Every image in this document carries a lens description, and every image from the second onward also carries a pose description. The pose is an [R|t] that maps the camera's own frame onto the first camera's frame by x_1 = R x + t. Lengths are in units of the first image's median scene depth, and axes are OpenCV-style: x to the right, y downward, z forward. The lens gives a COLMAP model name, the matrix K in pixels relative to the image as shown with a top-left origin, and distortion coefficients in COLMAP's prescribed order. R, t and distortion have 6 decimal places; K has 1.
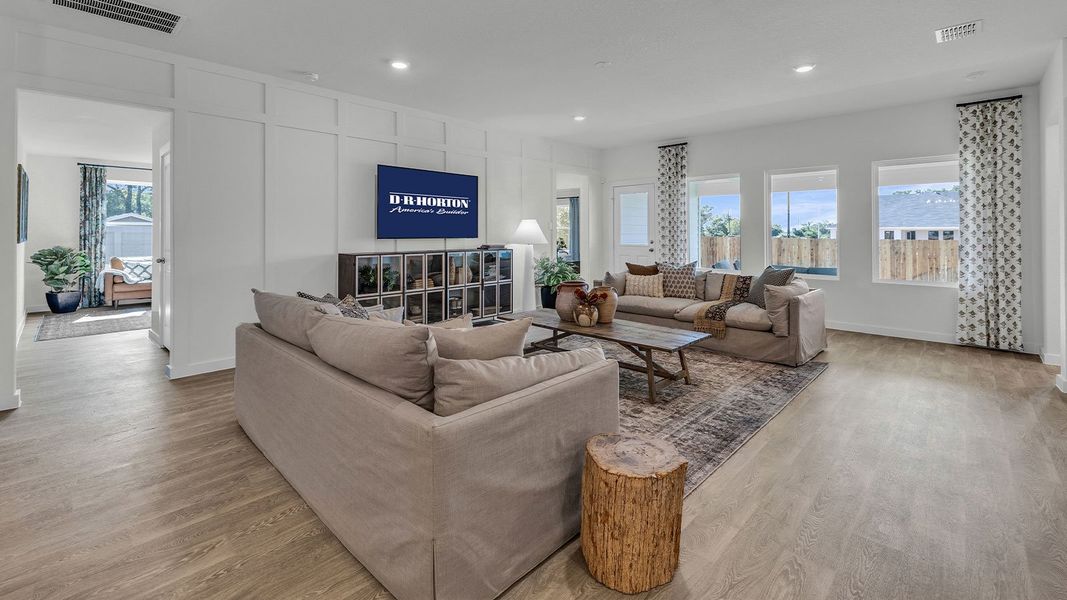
lens RADIAL K [[456.4, 0, 524.8], [0, 456.4, 229.5], [0, 0, 1]] dist [-0.001222, 0.001047]
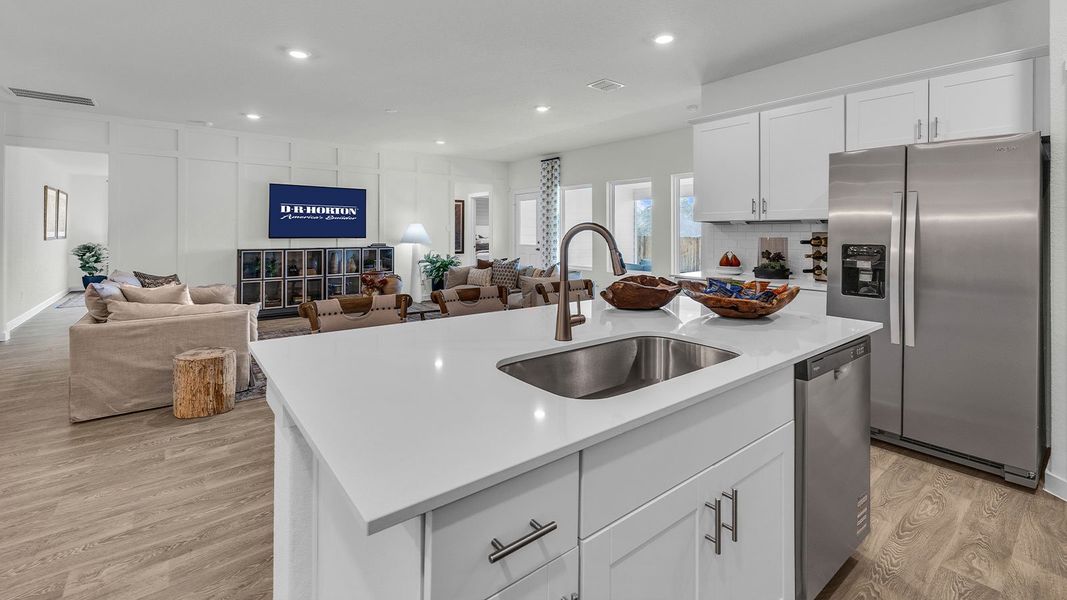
lens RADIAL K [[456.4, 0, 524.8], [0, 456.4, 229.5], [0, 0, 1]] dist [-0.001222, 0.001047]
pose [[0.990641, 0.002736, -0.136463, 0.605288], [-0.002542, 0.999995, 0.001594, -0.010602], [0.136467, -0.001233, 0.990644, -0.233810]]
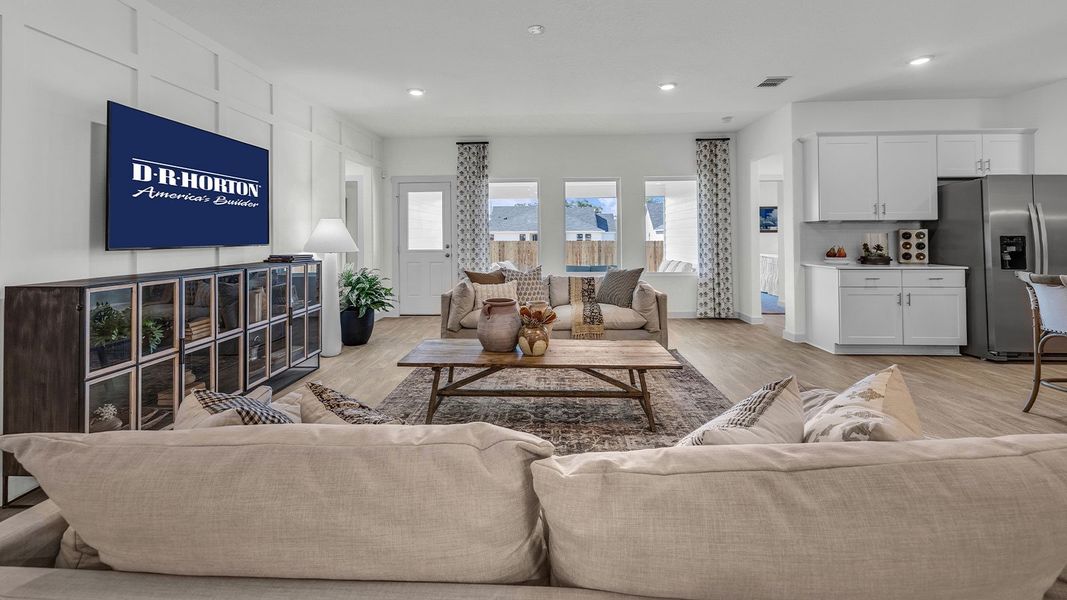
lens RADIAL K [[454.0, 0, 528.3], [0, 454.0, 229.0], [0, 0, 1]] dist [-0.001324, 0.000135]
pose [[0.747555, 0.006004, 0.664173, -0.303719], [0.000909, 0.999949, -0.010063, 0.003445], [-0.664200, 0.008126, 0.747511, 0.328137]]
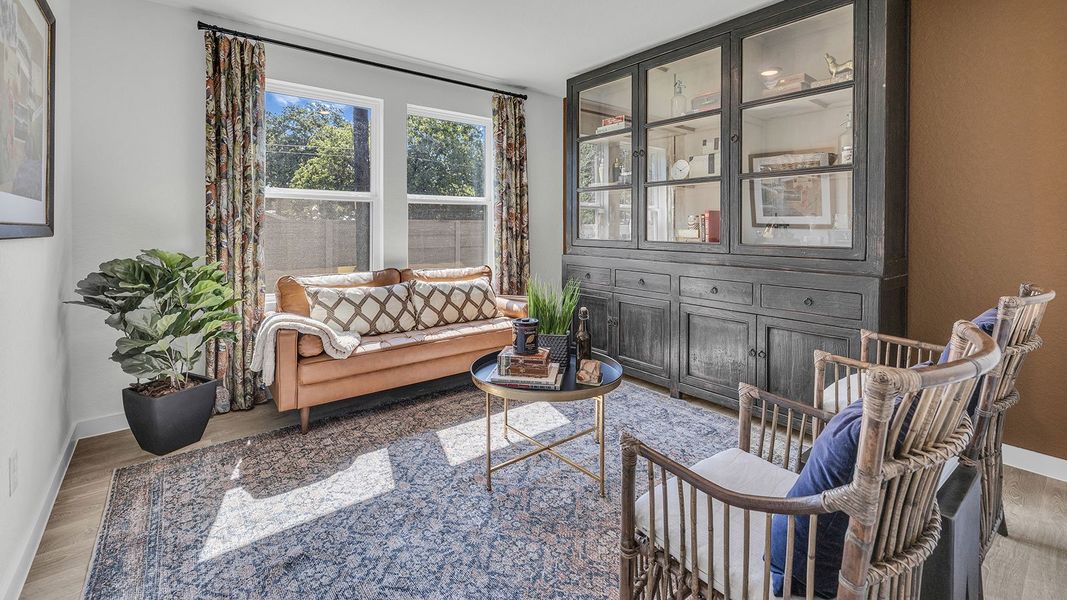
lens RADIAL K [[456.4, 0, 524.8], [0, 456.4, 229.5], [0, 0, 1]] dist [-0.001222, 0.001047]
pose [[0.991418, 0.000617, -0.130726, -0.955469], [0.001669, 0.999848, 0.017377, 0.021117], [0.130717, -0.017446, 0.991266, 0.949775]]
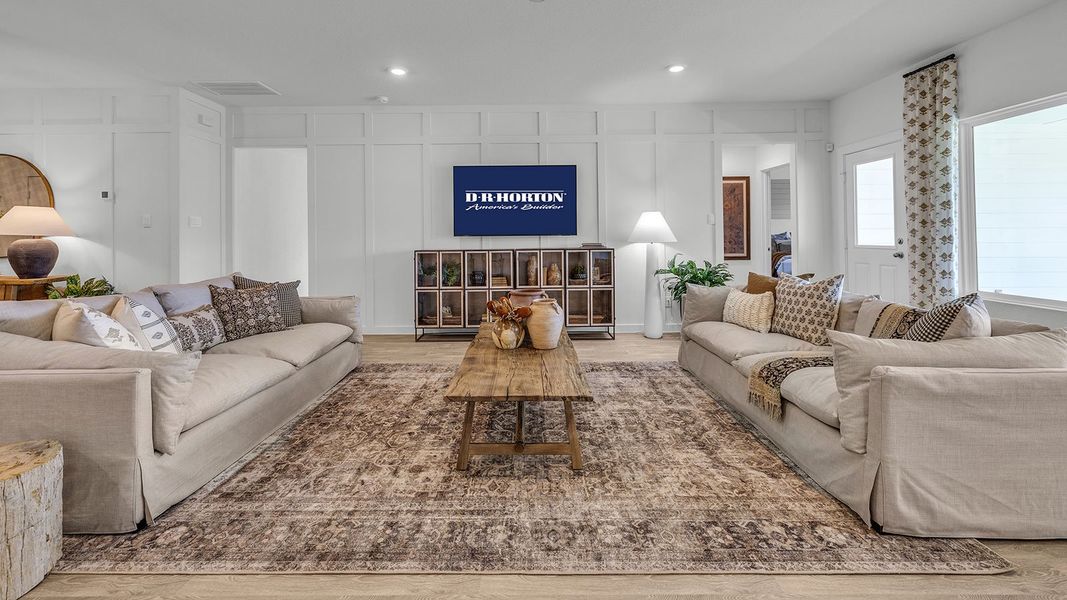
lens RADIAL K [[456.4, 0, 524.8], [0, 456.4, 229.5], [0, 0, 1]] dist [-0.001222, 0.001047]
pose [[0.694257, -0.014756, -0.719575, 0.548176], [0.014419, 0.999874, -0.006593, 0.014065], [0.719582, -0.005799, 0.694383, 0.379974]]
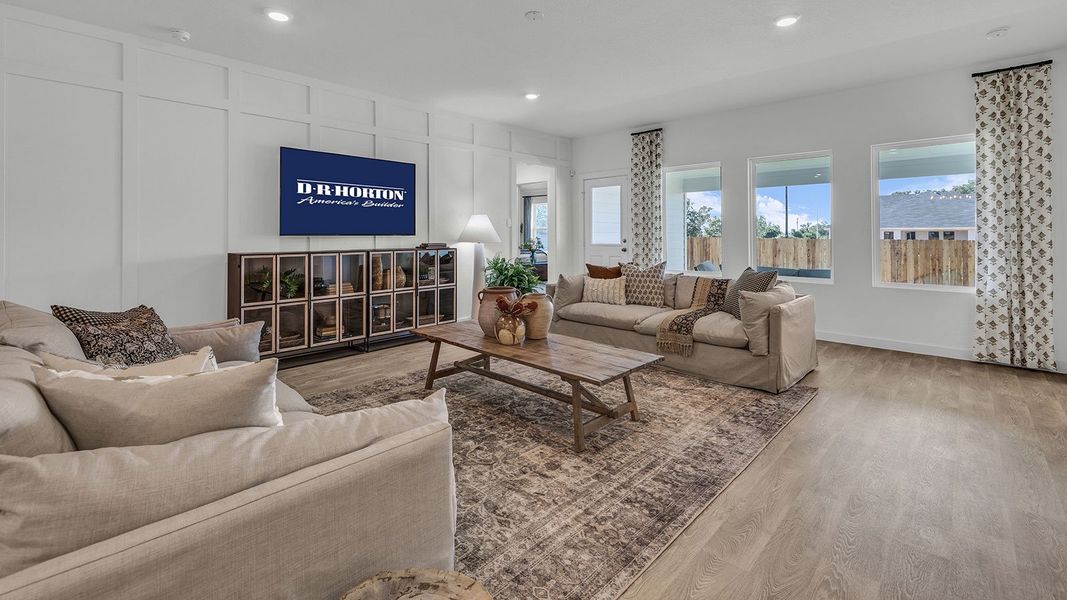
lens RADIAL K [[456.4, 0, 524.8], [0, 456.4, 229.5], [0, 0, 1]] dist [-0.001222, 0.001047]
pose [[0.999999, -0.001001, 0.001410, 0.122761], [0.001006, 0.999992, -0.003858, 0.013114], [-0.001406, 0.003860, 0.999992, 0.162709]]
